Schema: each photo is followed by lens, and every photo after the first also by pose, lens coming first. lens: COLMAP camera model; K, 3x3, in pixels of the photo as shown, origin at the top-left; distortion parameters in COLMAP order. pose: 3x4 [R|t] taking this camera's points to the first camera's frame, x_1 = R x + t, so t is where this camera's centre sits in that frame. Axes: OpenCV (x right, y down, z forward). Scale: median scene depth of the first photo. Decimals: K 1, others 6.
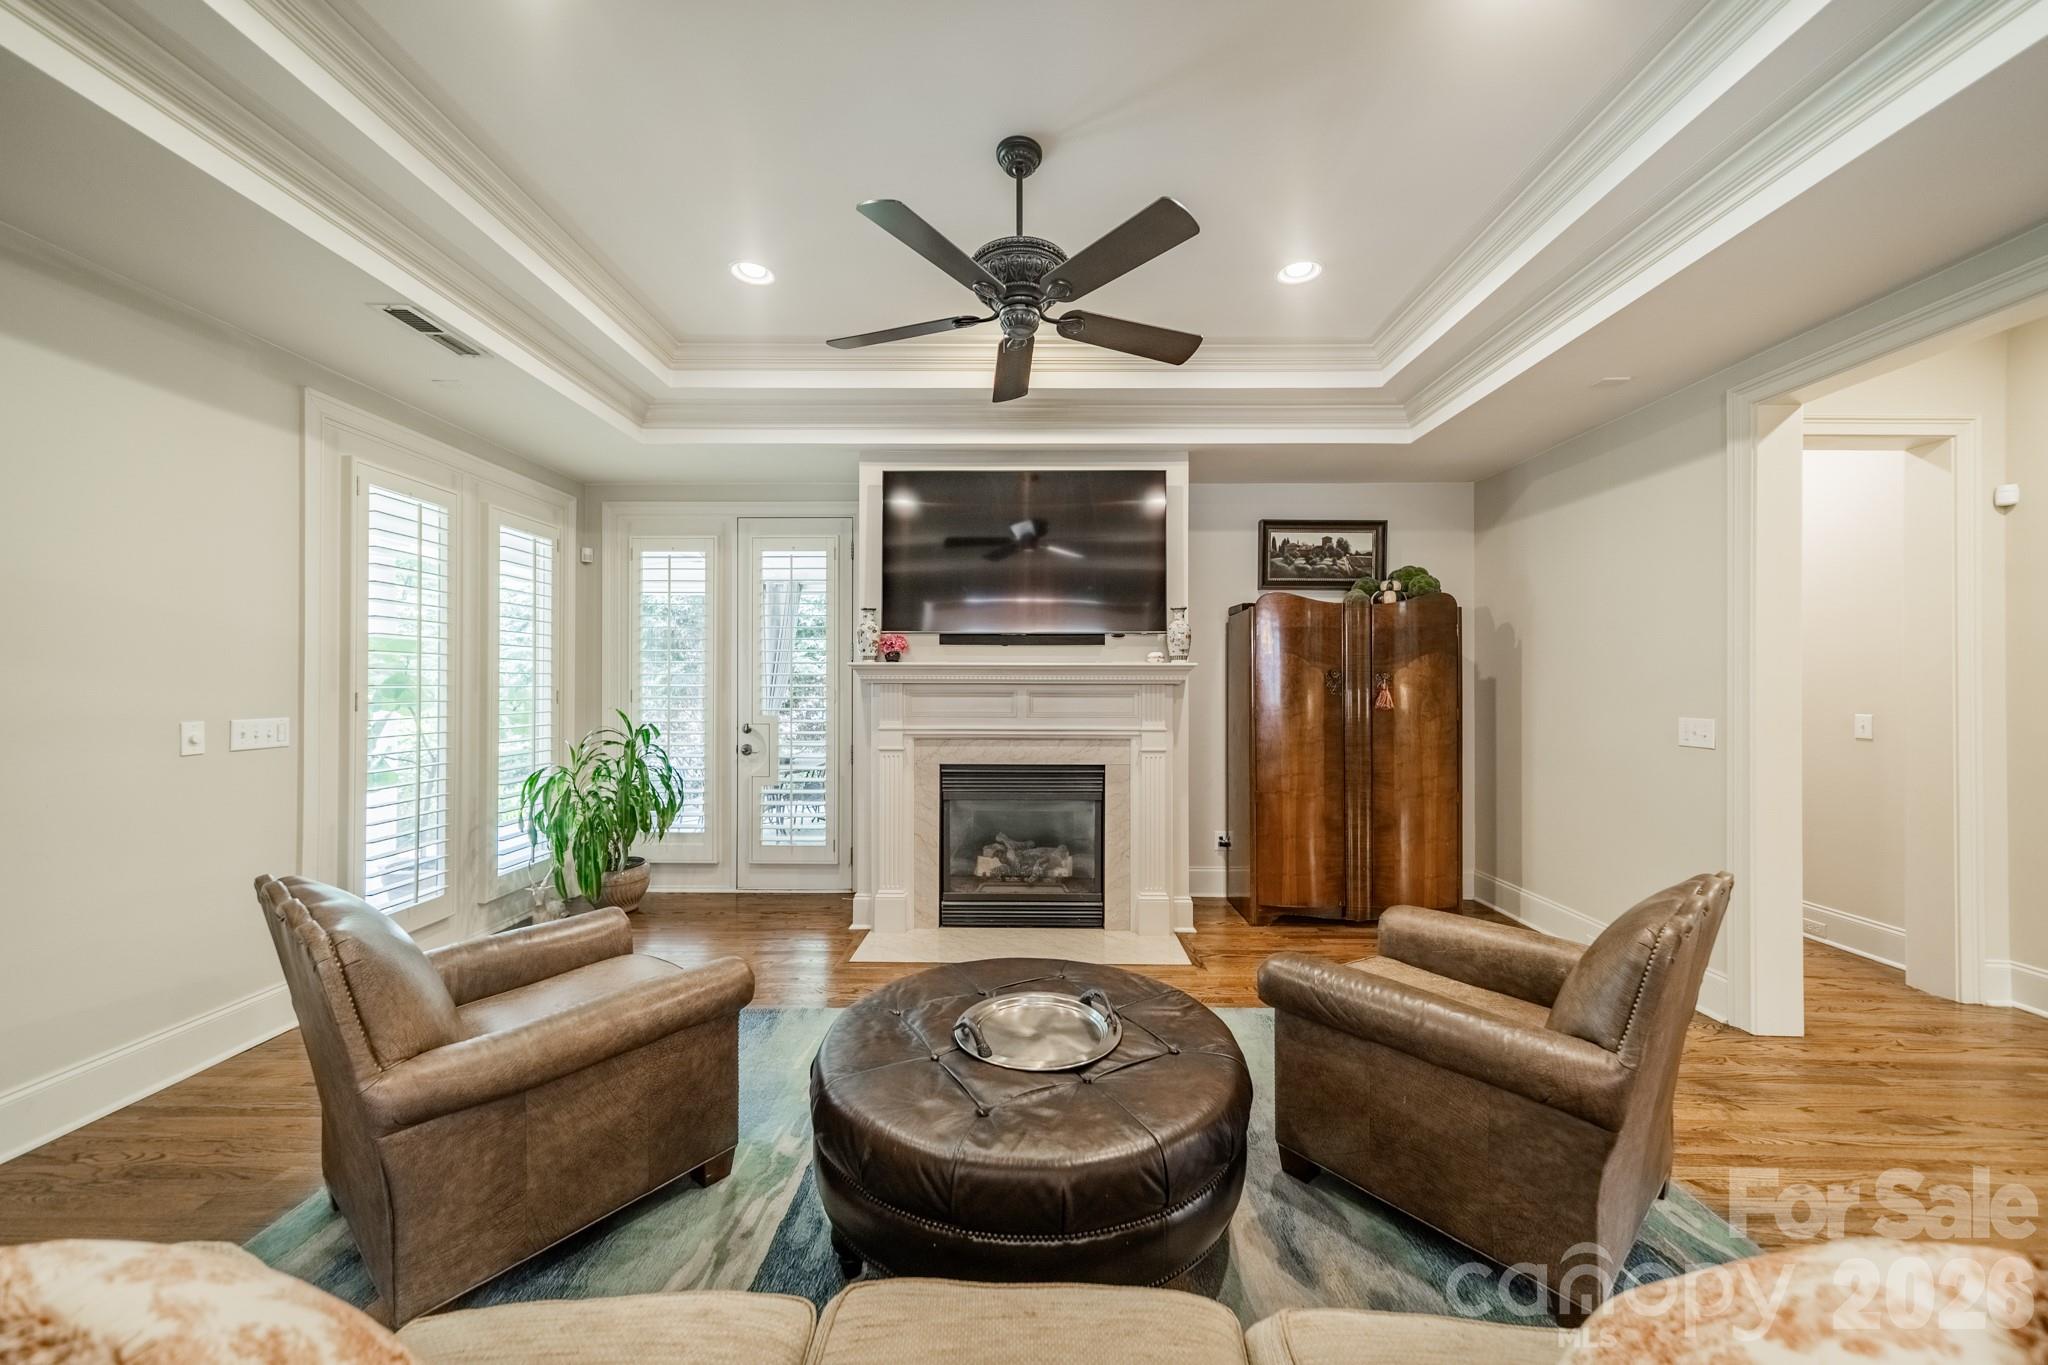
lens RADIAL K [[729.2, 0, 1029.8], [0, 729.2, 683.5], [0, 0, 1]] dist [0.008256, 0.000166]
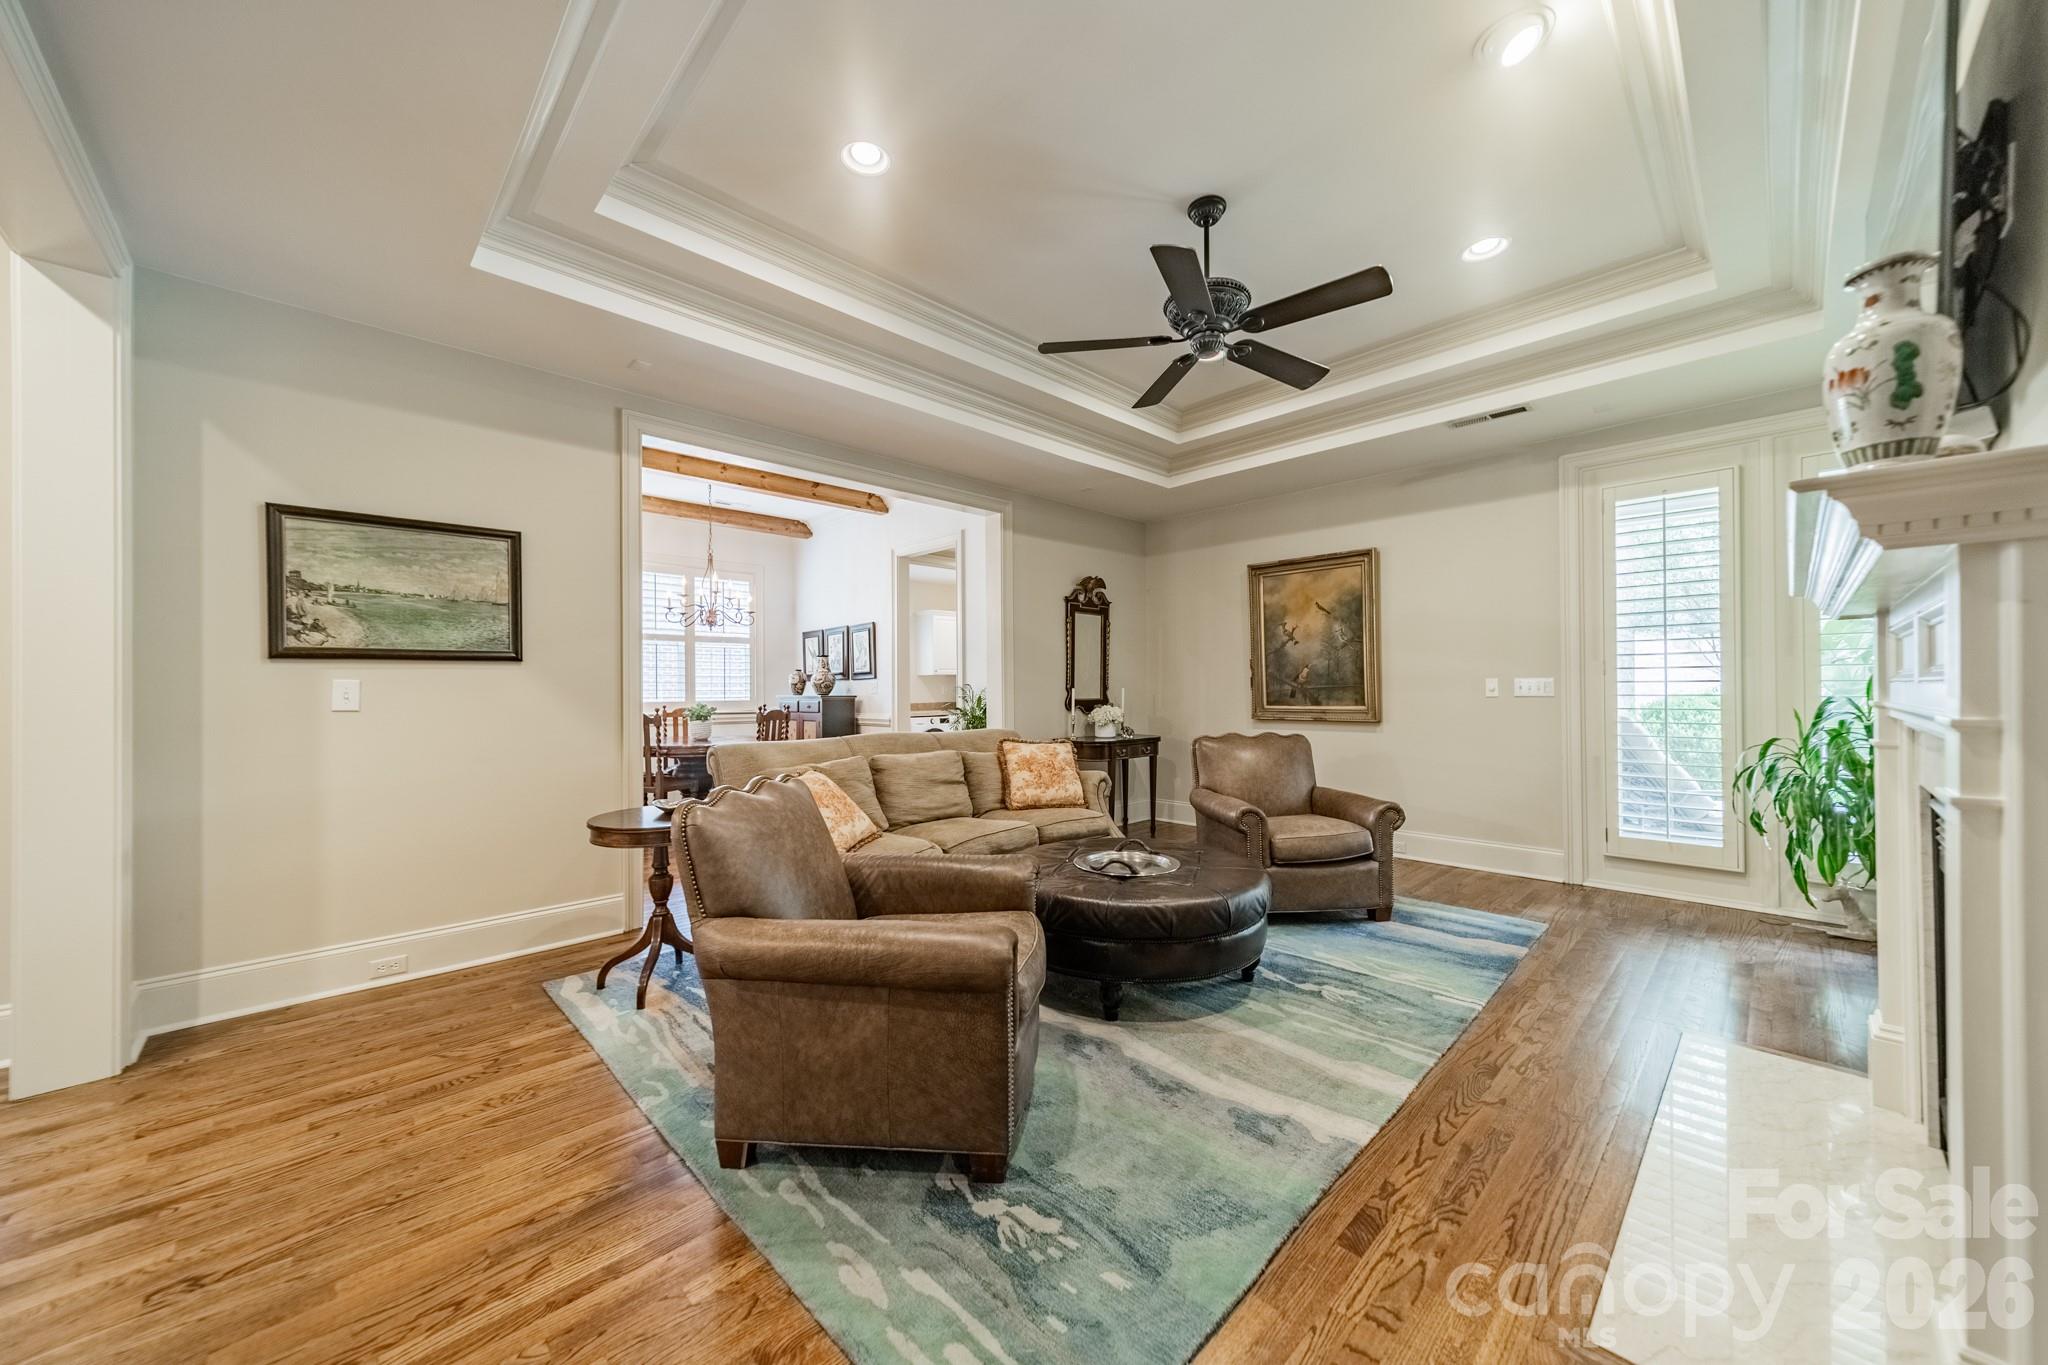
lens RADIAL K [[733.0, 0, 1027.1], [0, 733.0, 681.4], [0, 0, 1]] dist [0.008271, 0.000160]
pose [[-0.709189, -0.003684, -0.705009, 0.604956], [0.007630, 0.999888, -0.012900, 0.046601], [0.704977, -0.014528, -0.709081, 0.935181]]
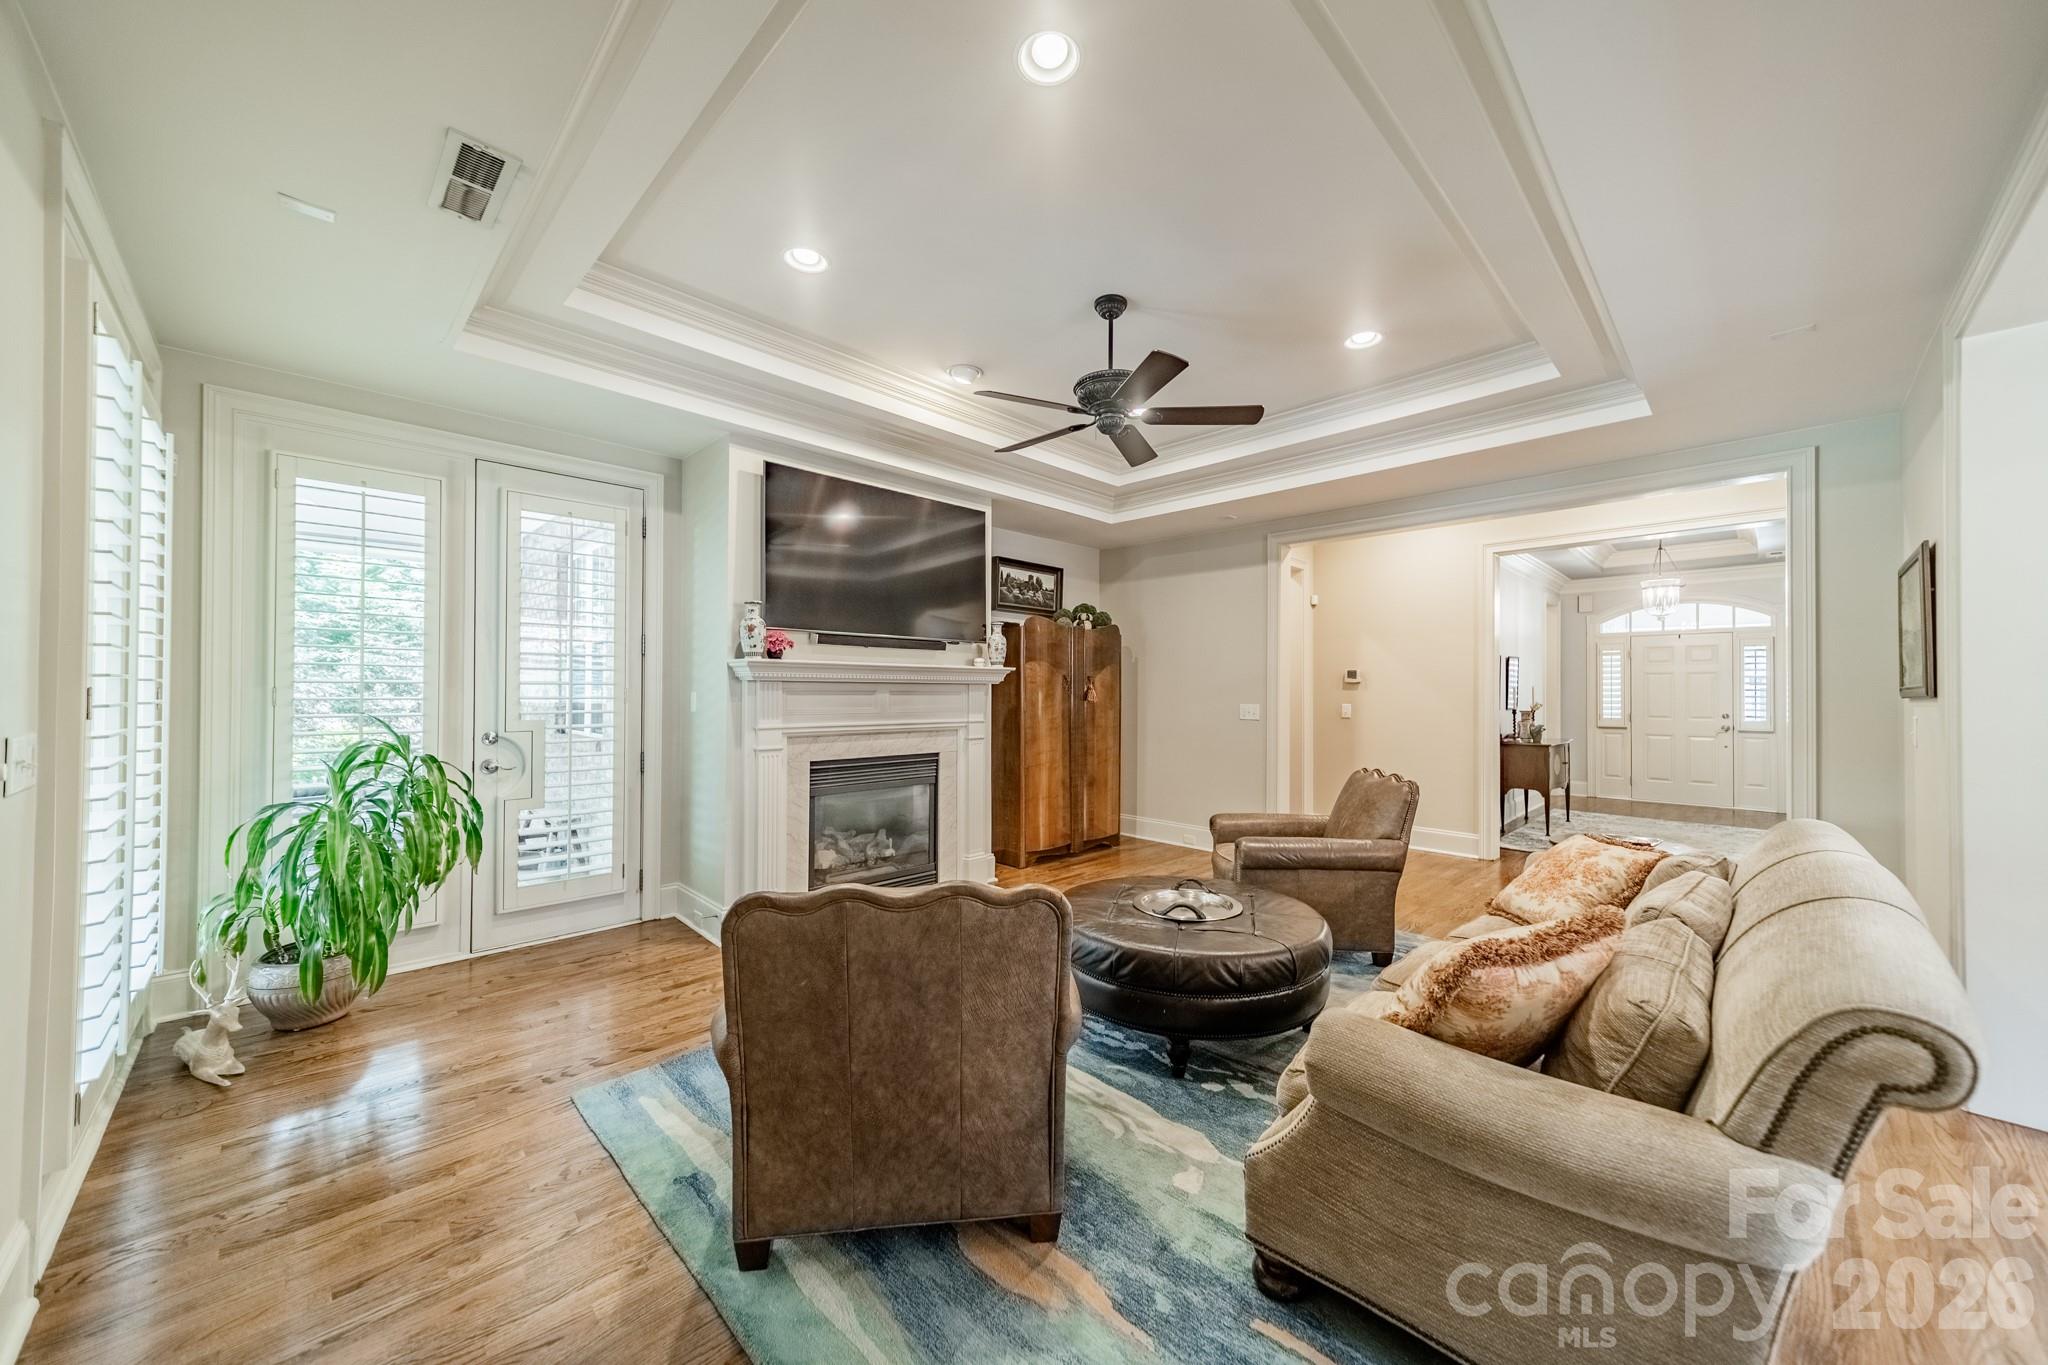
lens RADIAL K [[729.2, 0, 1029.8], [0, 729.2, 683.5], [0, 0, 1]] dist [0.008256, 0.000166]
pose [[0.700917, 0.008256, 0.713196, -0.636483], [-0.005925, 0.999966, -0.005752, 0.006843], [-0.713219, -0.000194, 0.700942, 0.073161]]
